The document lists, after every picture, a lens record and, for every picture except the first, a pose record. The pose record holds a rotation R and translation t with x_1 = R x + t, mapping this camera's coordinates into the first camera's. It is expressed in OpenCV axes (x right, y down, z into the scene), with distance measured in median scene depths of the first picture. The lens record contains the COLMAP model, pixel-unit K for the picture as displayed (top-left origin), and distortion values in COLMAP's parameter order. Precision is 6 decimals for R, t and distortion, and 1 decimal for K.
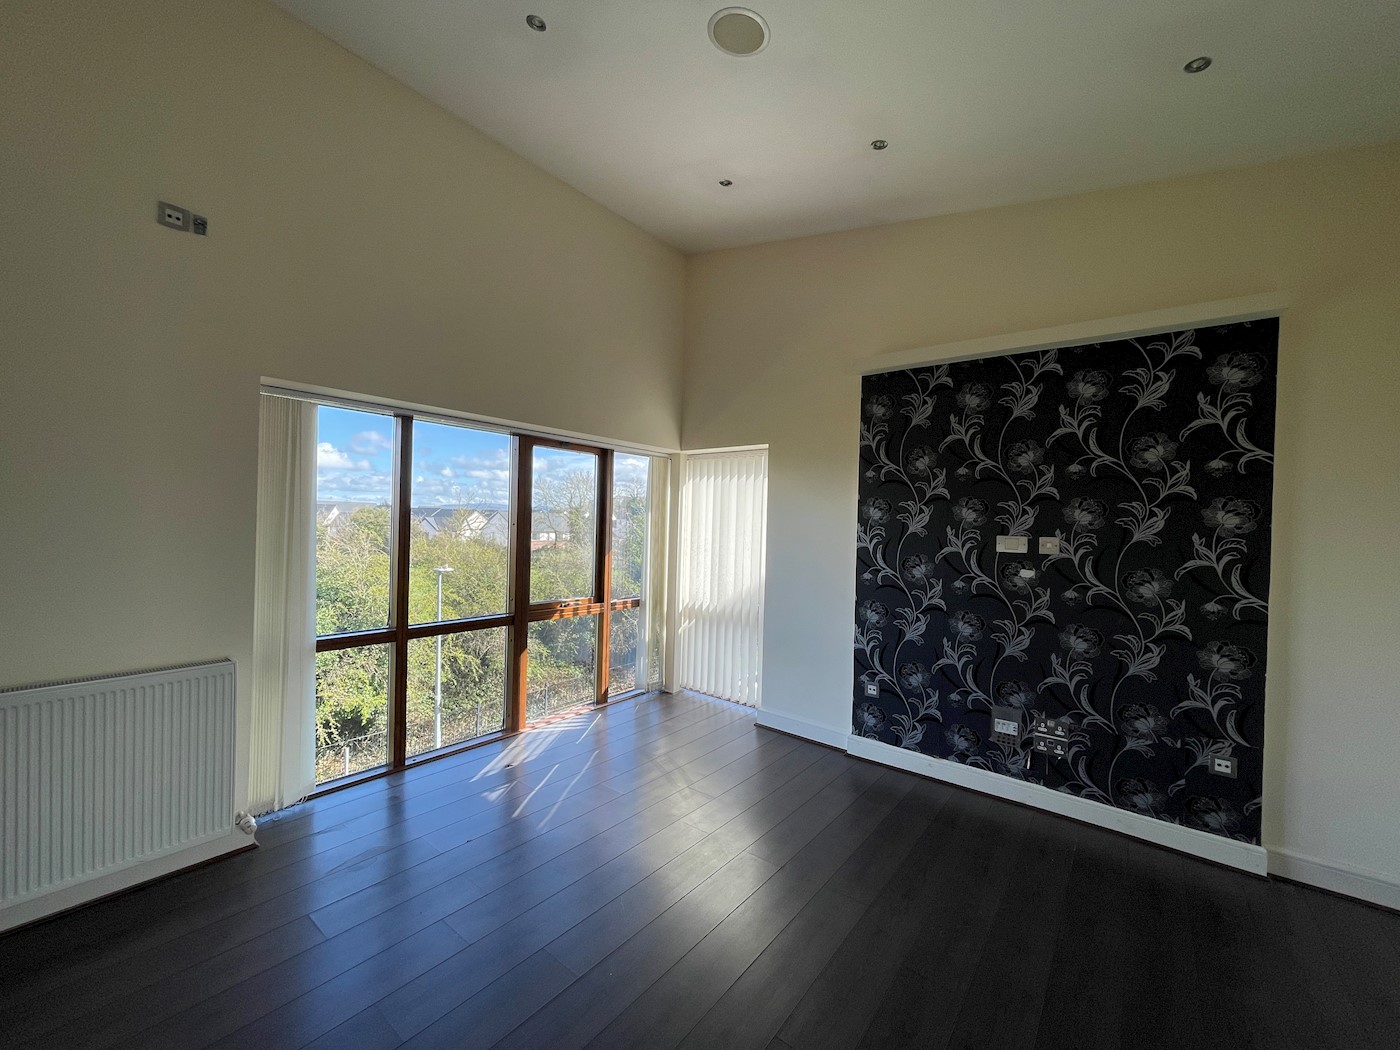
lens RADIAL K [[566.6, 0, 696.6], [0, 566.6, 525.6], [0, 0, 1]] dist [-0.015289, 0.014796]
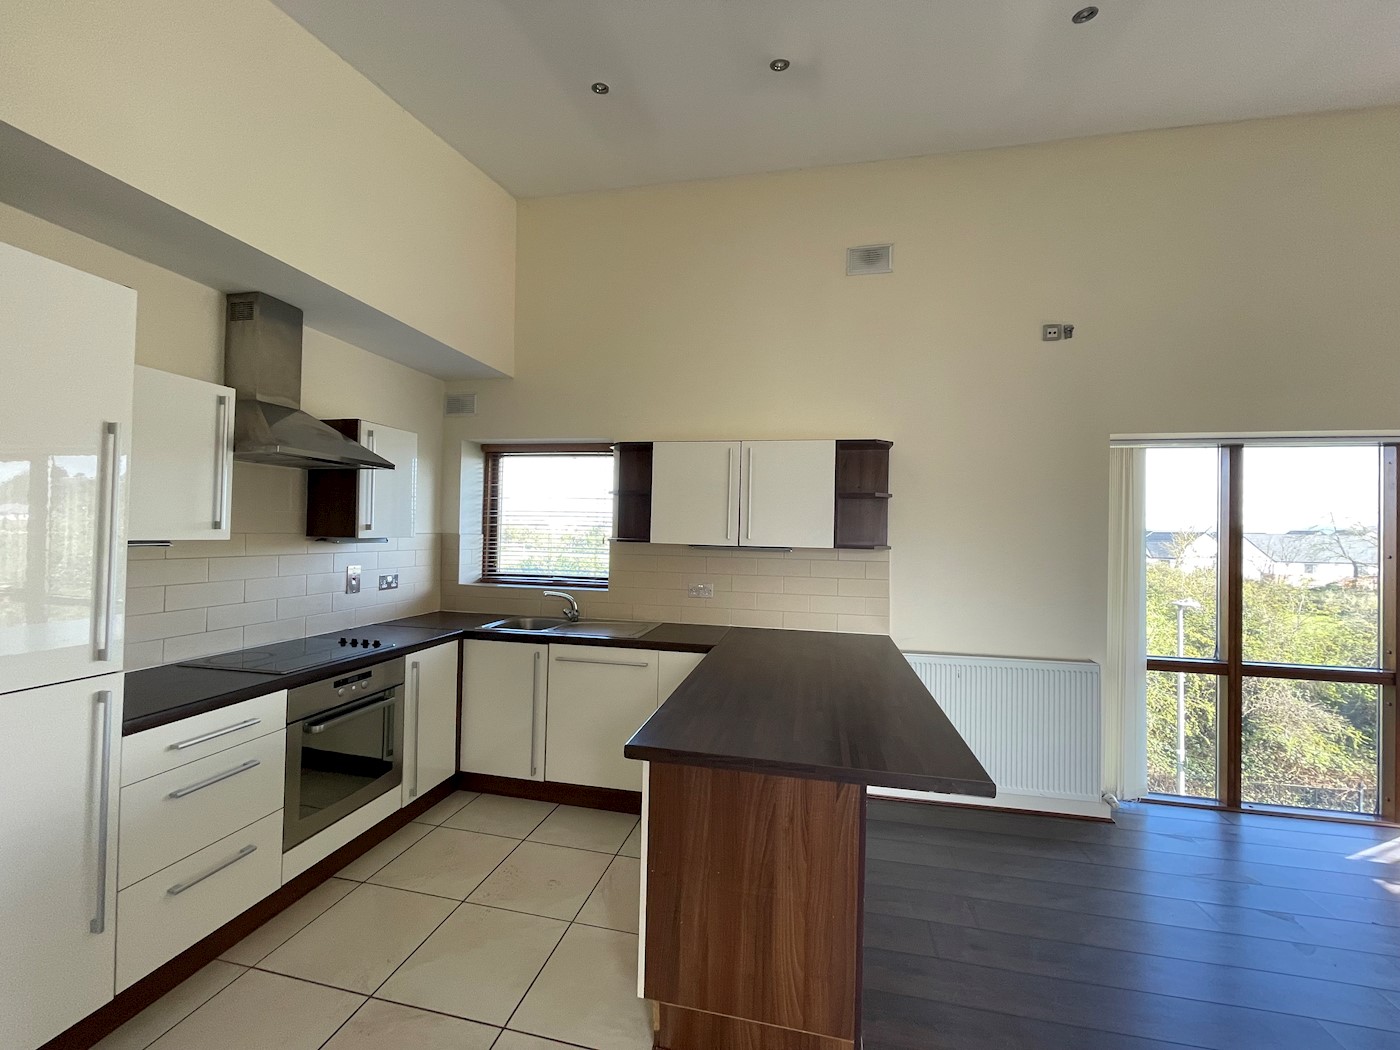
lens RADIAL K [[561.9, 0, 697.3], [0, 561.9, 525.2], [0, 0, 1]] dist [-0.000885, -0.000587]
pose [[0.448921, -0.028151, -0.893128, -0.067148], [-0.011795, 0.999230, -0.037423, -0.007453], [0.893494, 0.027334, 0.448243, -0.262160]]
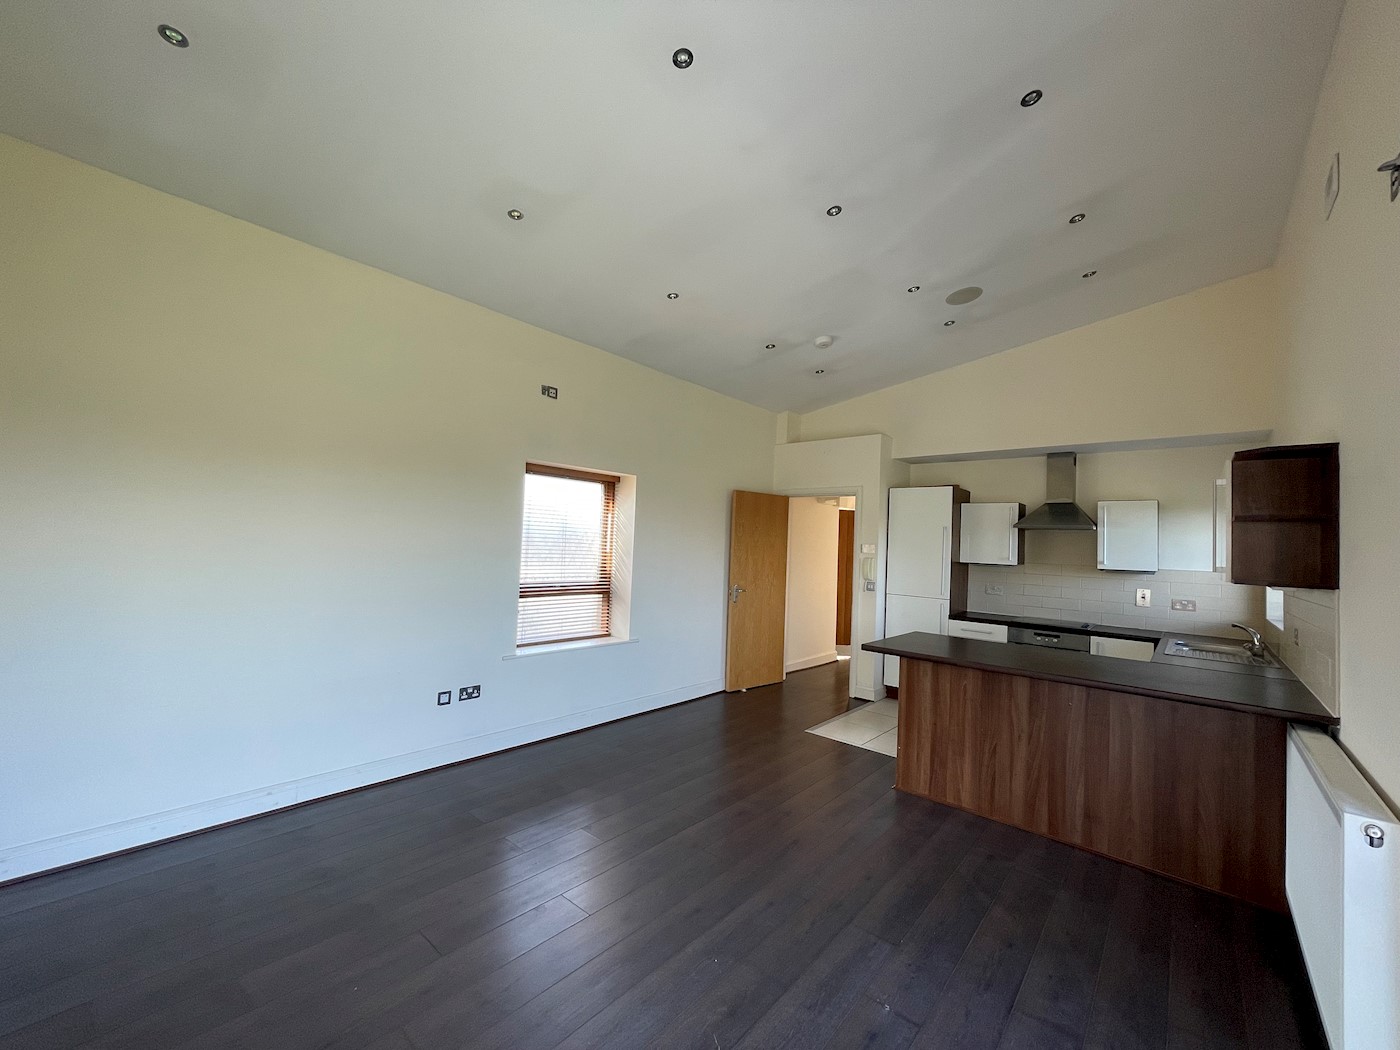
lens RADIAL K [[566.6, 0, 696.6], [0, 566.6, 525.6], [0, 0, 1]] dist [-0.015289, 0.014796]
pose [[-0.997134, -0.065139, 0.038469, -0.042007], [-0.066228, 0.997418, -0.027754, -0.016005], [-0.036562, -0.030222, -0.998874, 1.206542]]
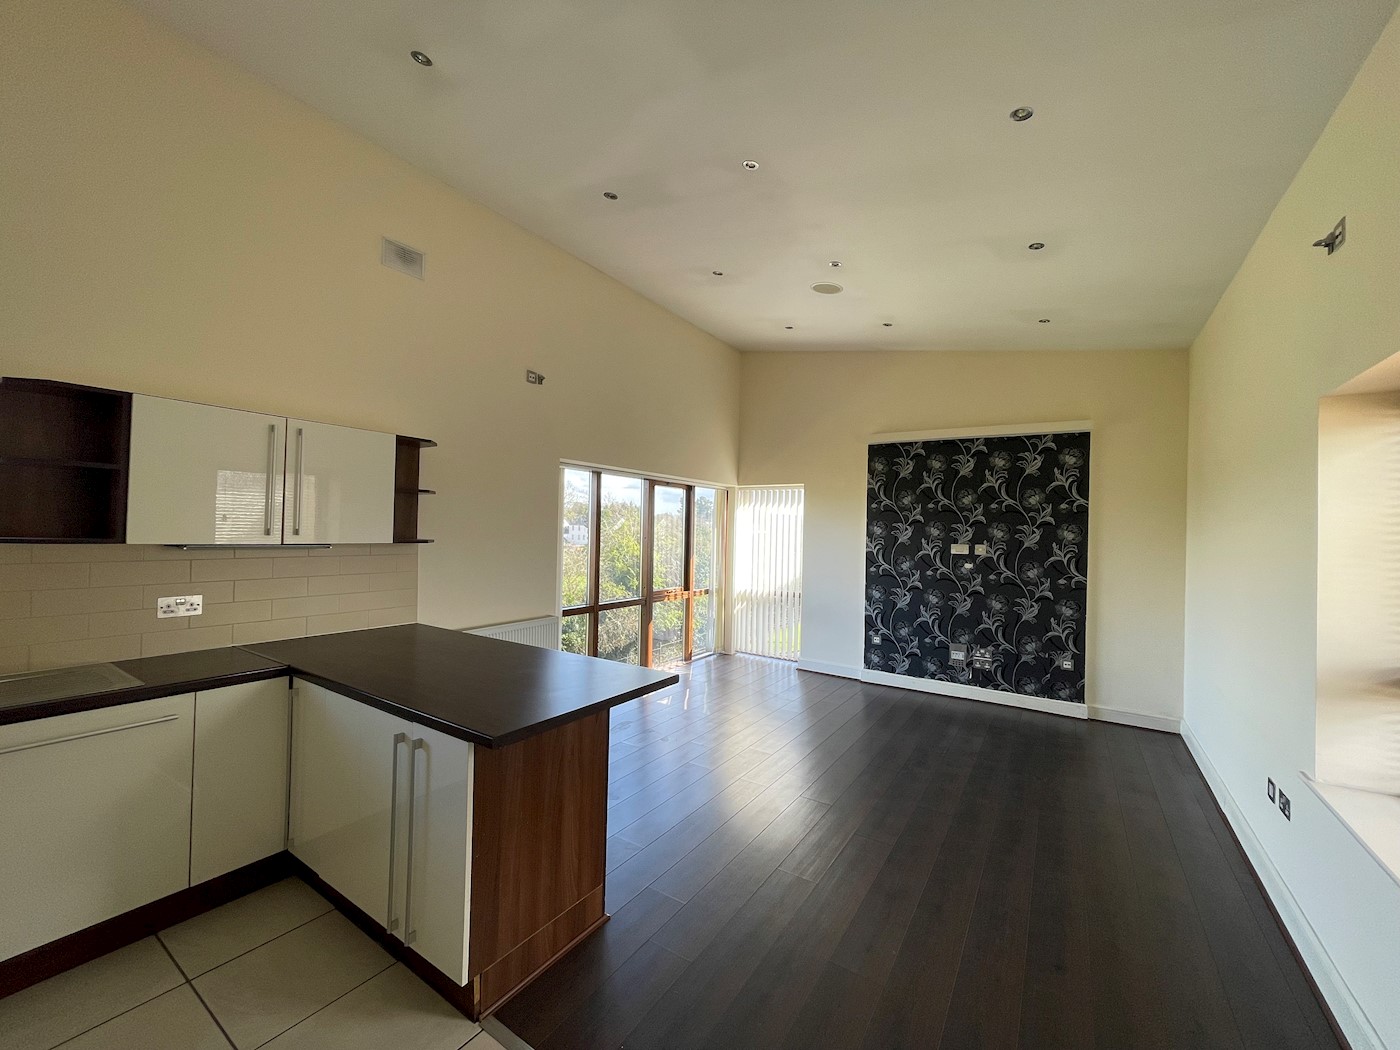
lens RADIAL K [[561.9, 0, 697.3], [0, 561.9, 525.2], [0, 0, 1]] dist [-0.000885, -0.000587]
pose [[0.996013, -0.003456, 0.089138, -0.378174], [0.004384, 0.999938, -0.010213, -0.024703], [-0.089097, 0.010563, 0.995967, -0.614084]]
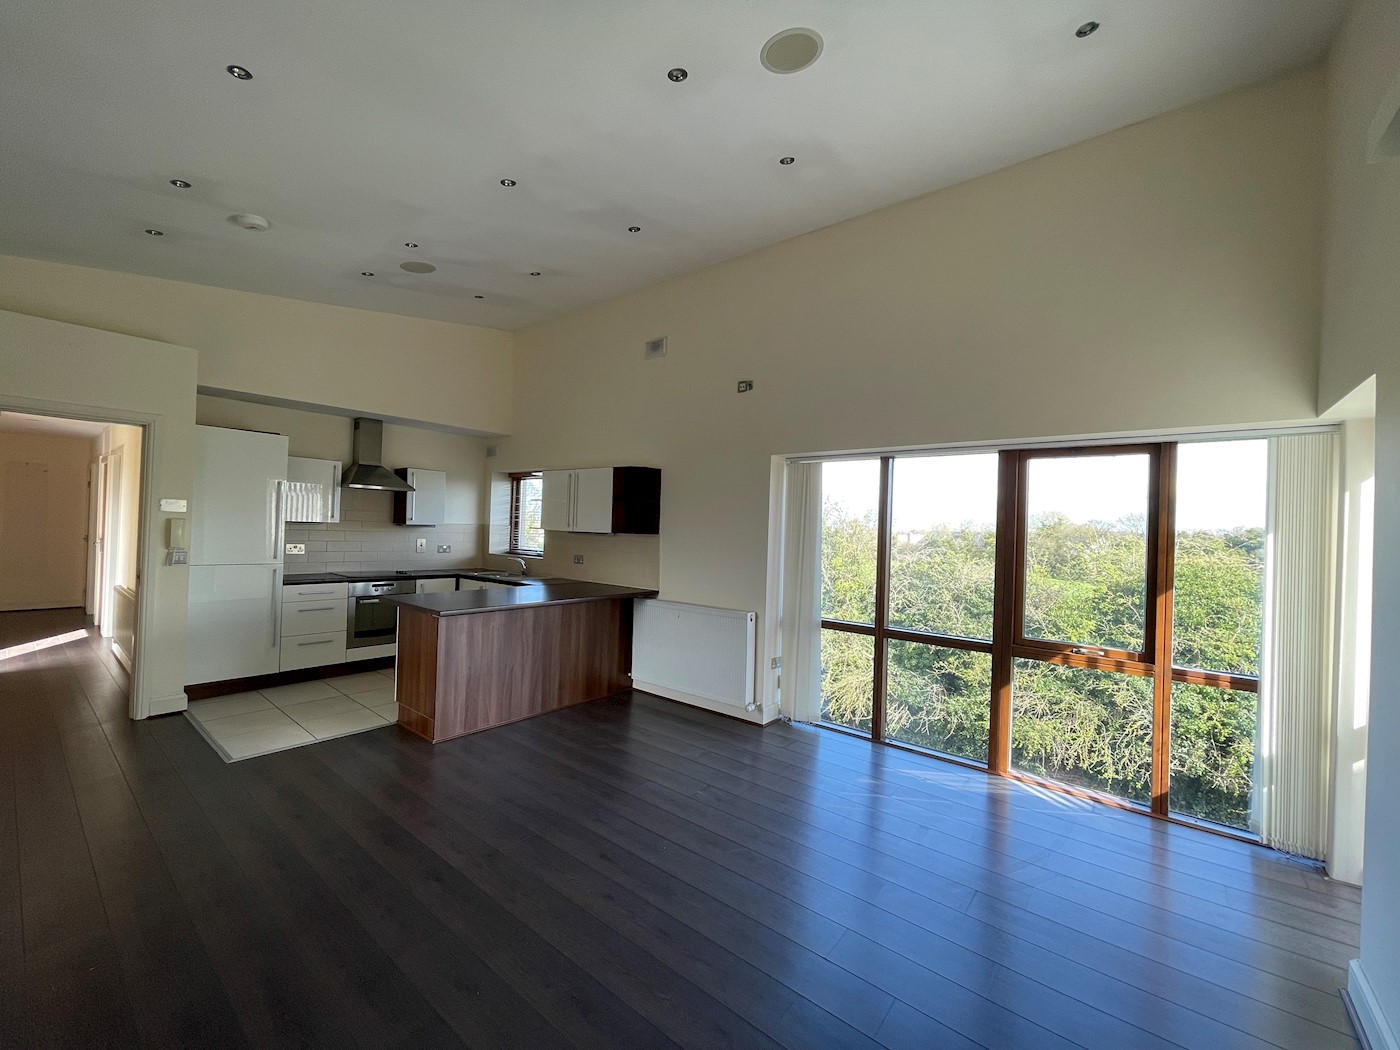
lens RADIAL K [[561.9, 0, 697.3], [0, 561.9, 525.2], [0, 0, 1]] dist [-0.000885, -0.000587]
pose [[-0.006073, -0.033222, -0.999430, 0.733169], [-0.037294, 0.998760, -0.032973, 0.014002], [0.999286, 0.037072, -0.007304, 0.604695]]
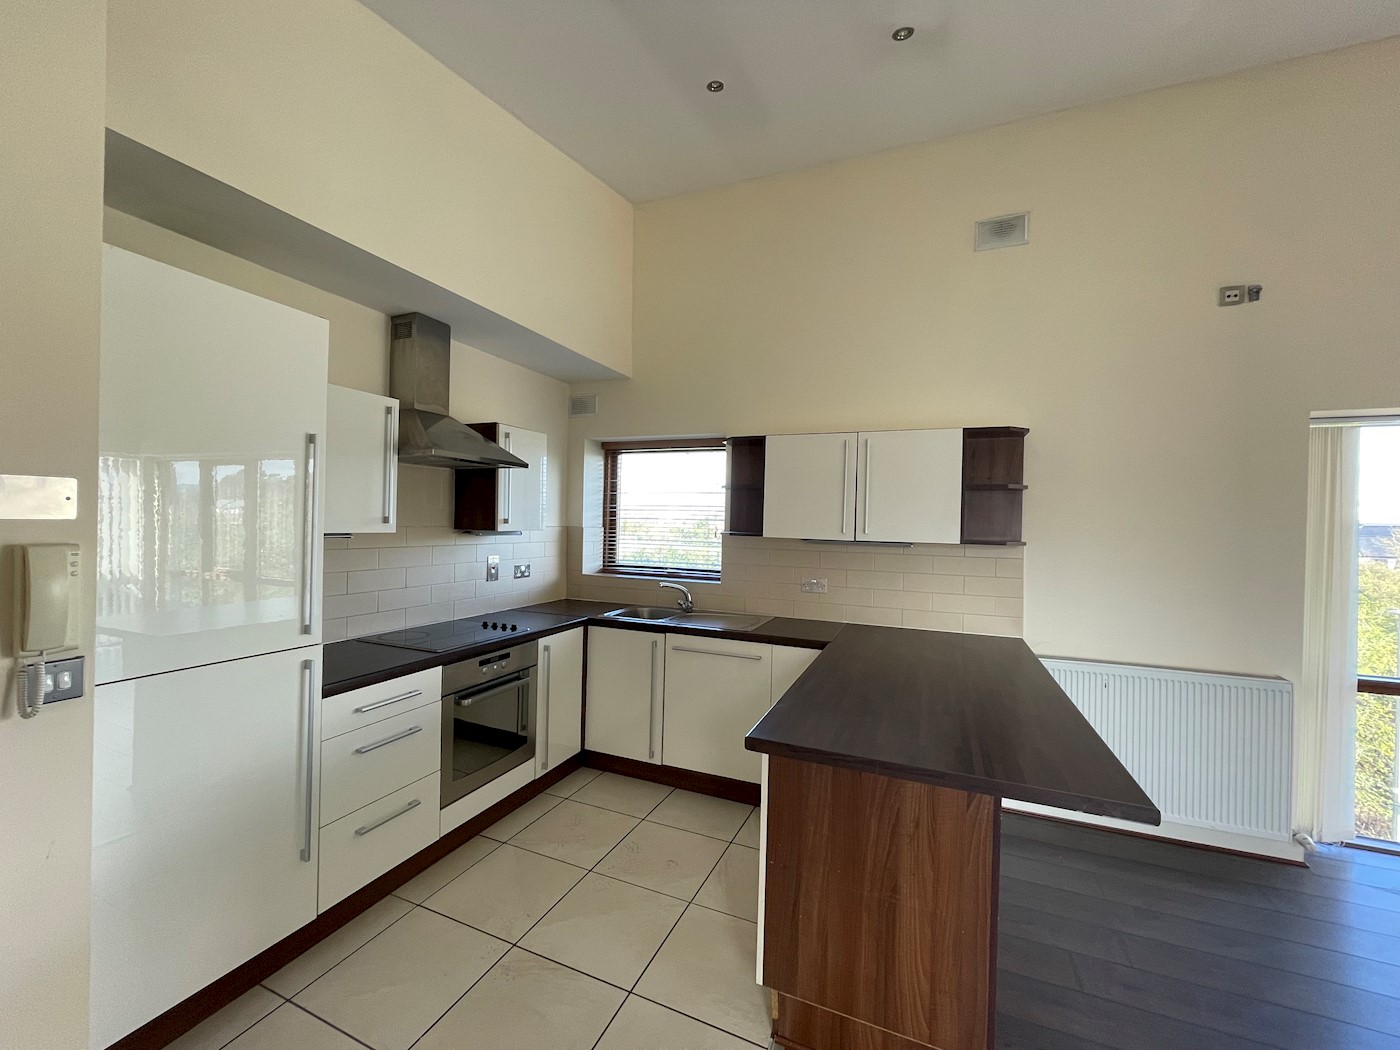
lens RADIAL K [[561.9, 0, 697.3], [0, 561.9, 525.2], [0, 0, 1]] dist [-0.000885, -0.000587]
pose [[0.272592, -0.015169, -0.962010, -0.067009], [-0.017947, 0.999622, -0.020848, -0.009998], [0.961962, 0.022949, 0.272217, -0.274275]]
